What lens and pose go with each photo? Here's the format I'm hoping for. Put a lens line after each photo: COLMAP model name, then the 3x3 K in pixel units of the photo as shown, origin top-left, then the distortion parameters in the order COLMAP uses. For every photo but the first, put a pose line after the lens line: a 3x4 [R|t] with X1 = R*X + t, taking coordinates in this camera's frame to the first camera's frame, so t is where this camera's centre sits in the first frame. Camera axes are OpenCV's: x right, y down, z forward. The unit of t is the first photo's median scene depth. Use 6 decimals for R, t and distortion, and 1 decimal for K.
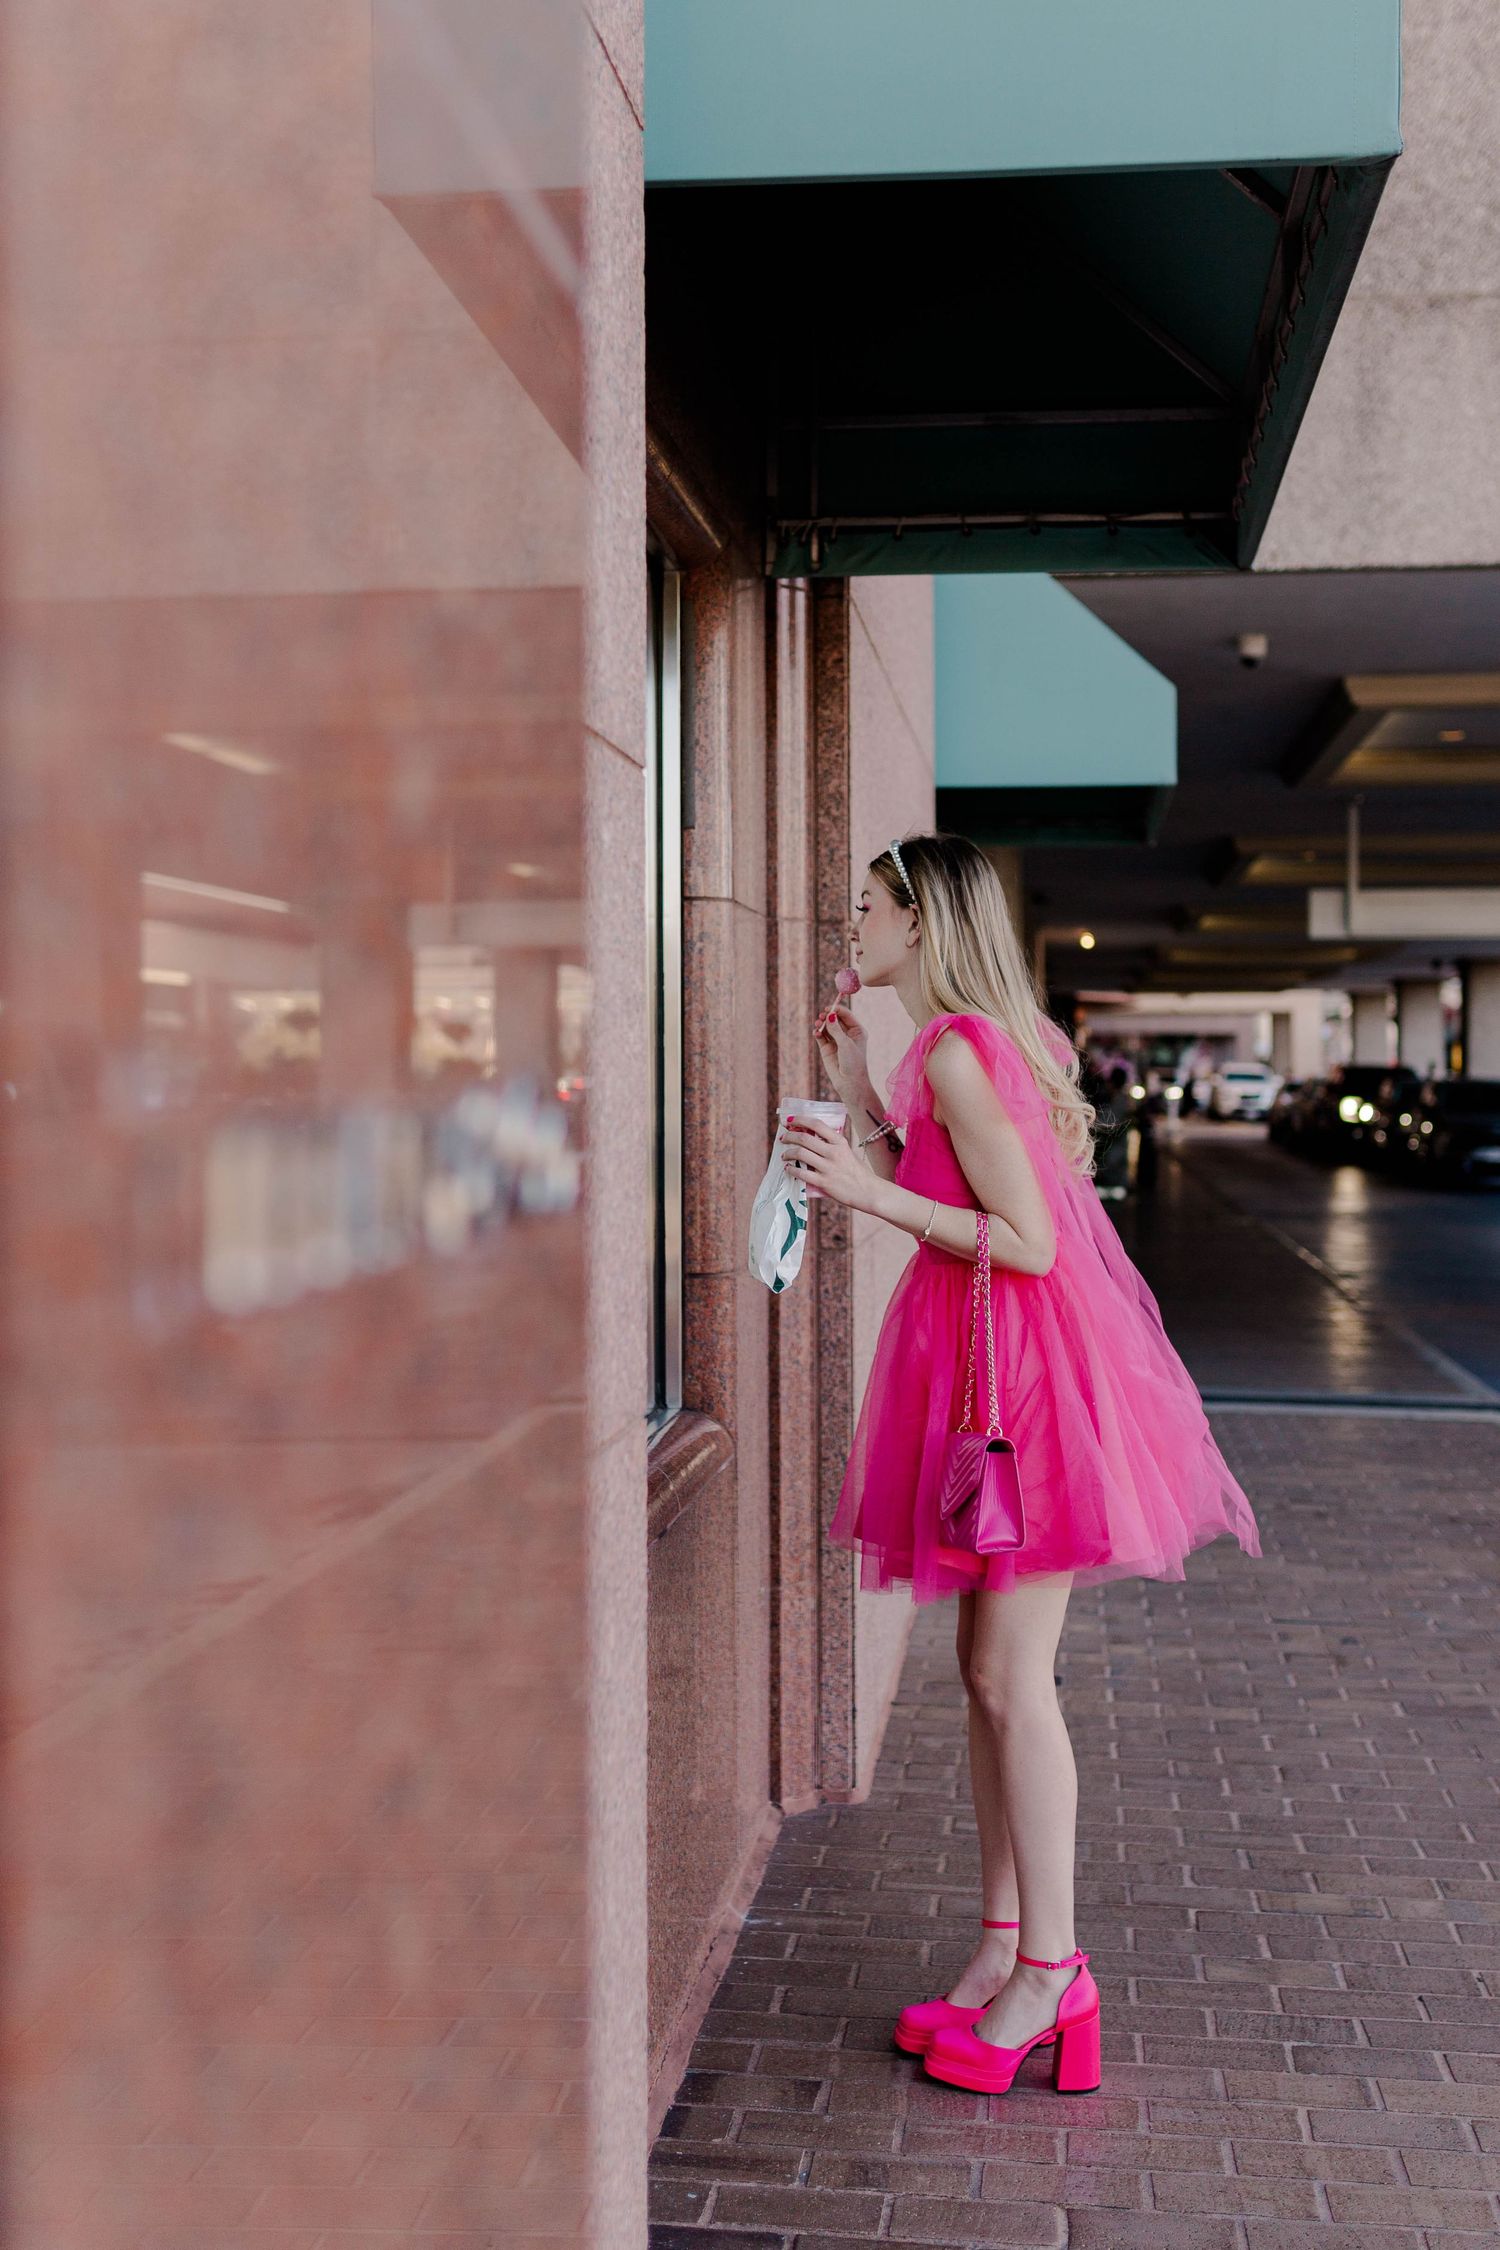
lens RADIAL K [[2377.6, 0, 750.0], [0, 2377.6, 1125.0], [0, 0, 1]] dist [-0.016363, -0.004941]
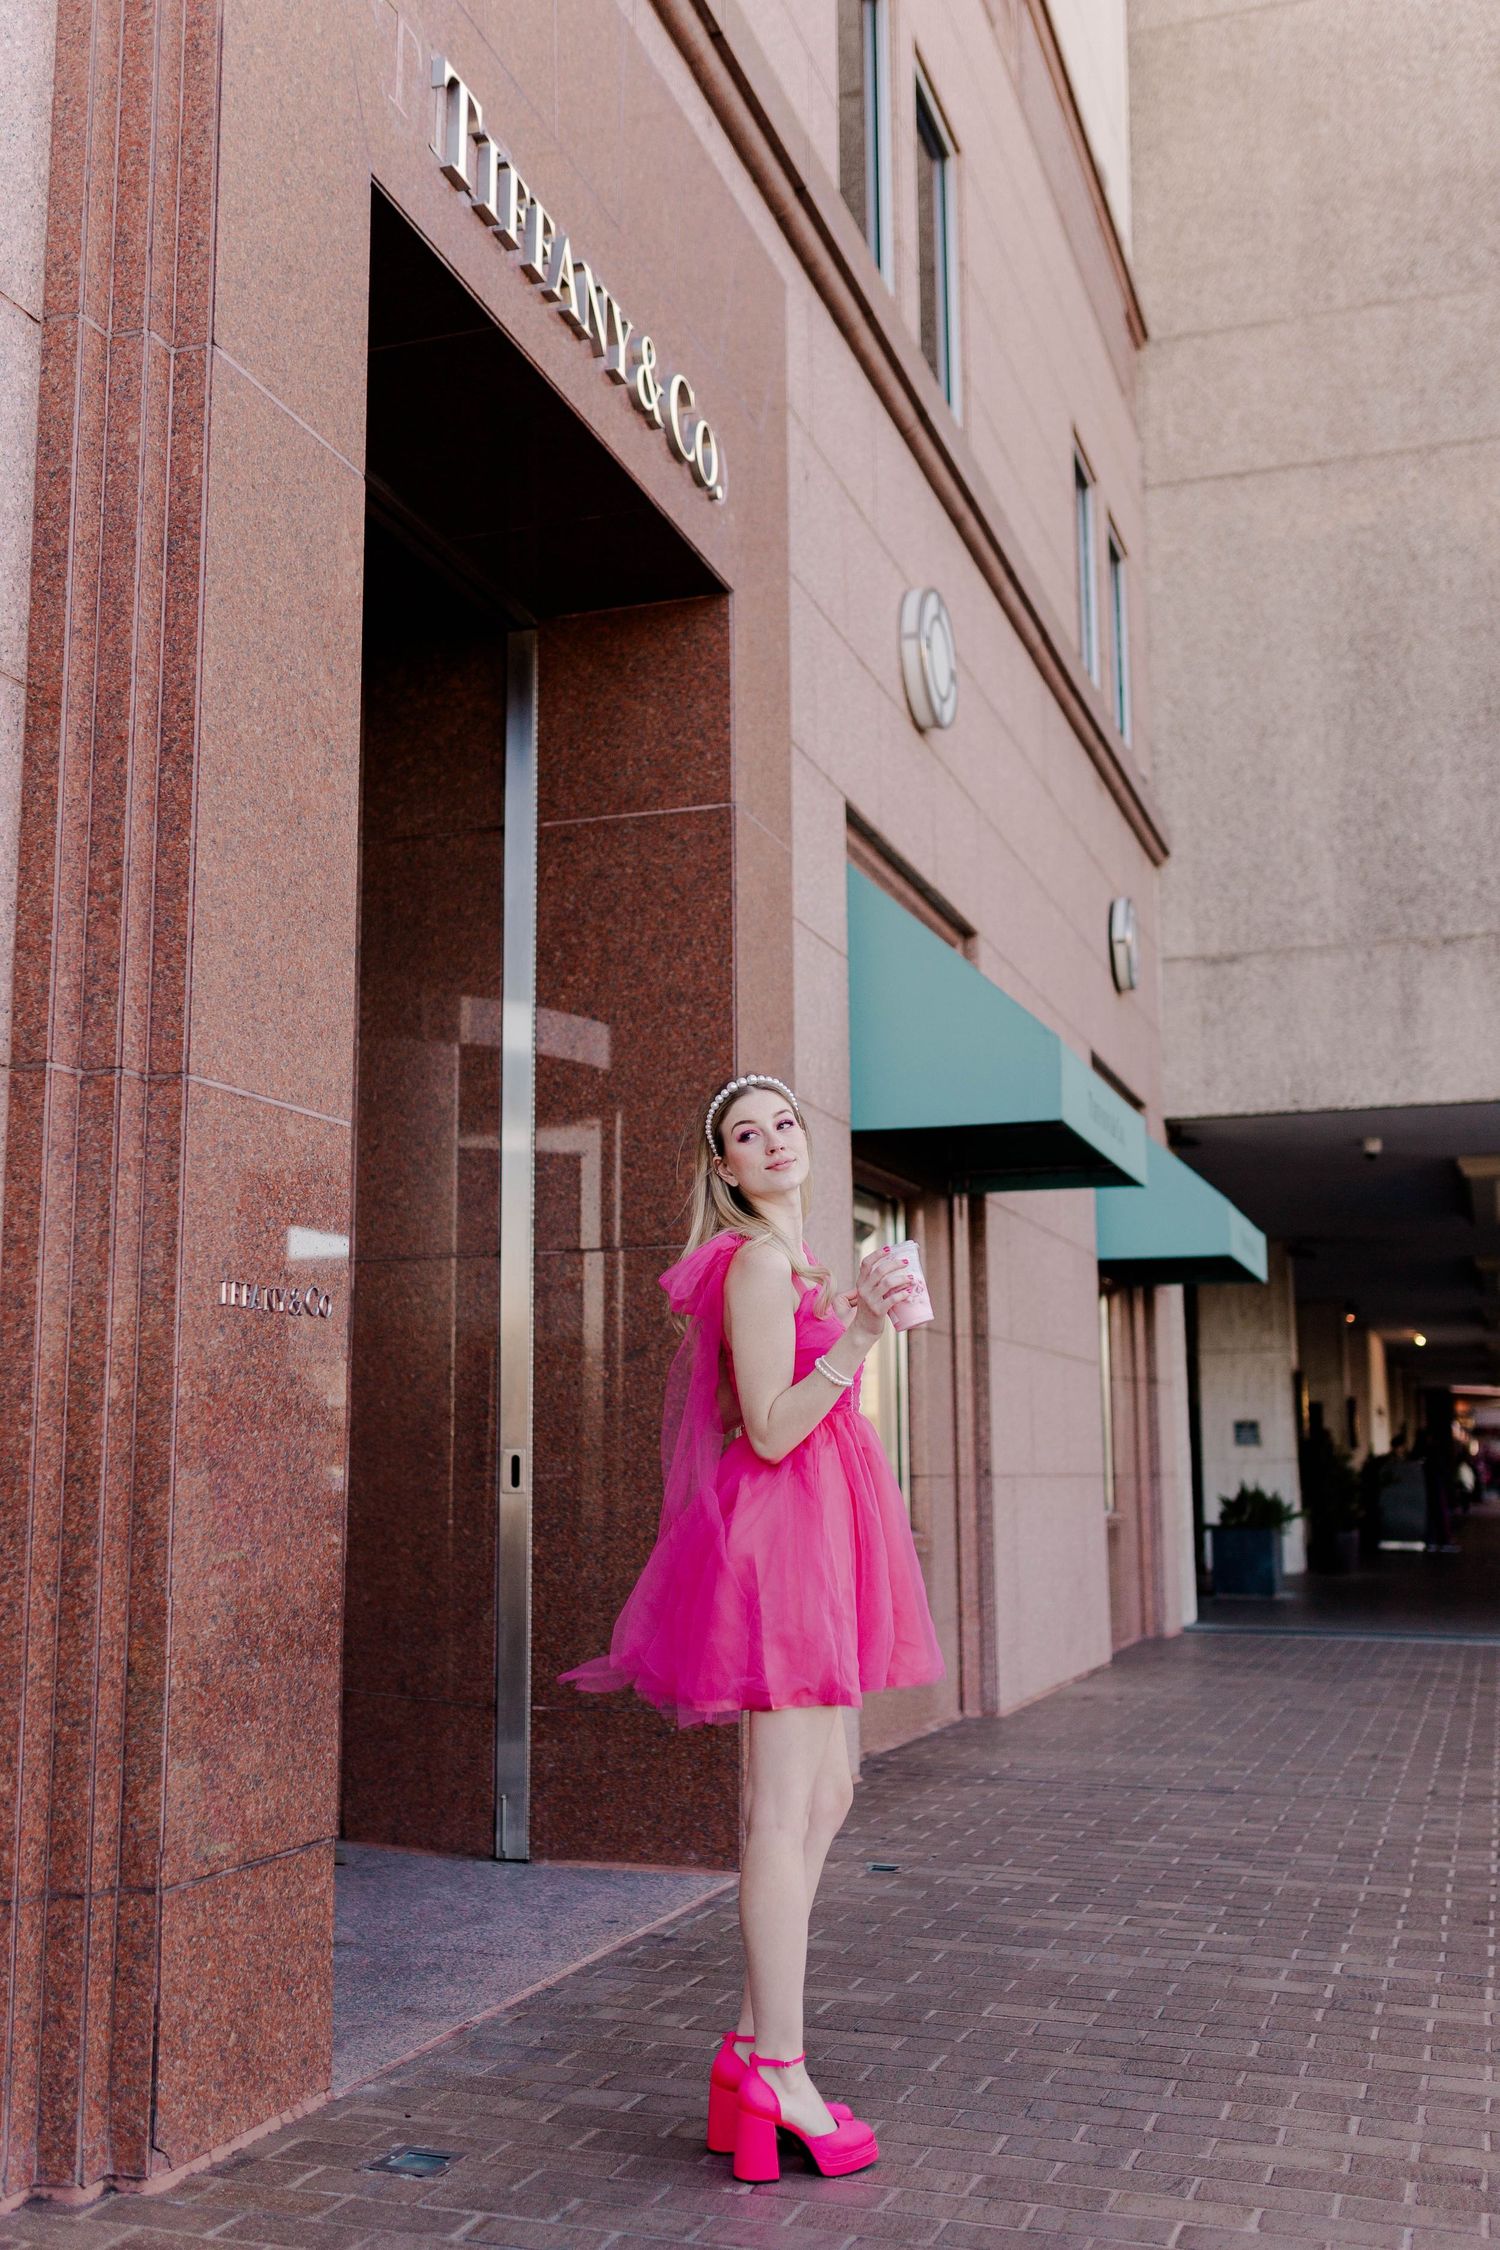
lens RADIAL K [[2377.6, 0, 750.0], [0, 2377.6, 1125.0], [0, 0, 1]] dist [-0.016363, -0.004941]
pose [[0.981245, -0.039274, -0.188721, 0.123163], [0.006229, 0.984974, -0.172591, 0.053530], [0.192663, 0.168179, 0.966745, -0.639470]]
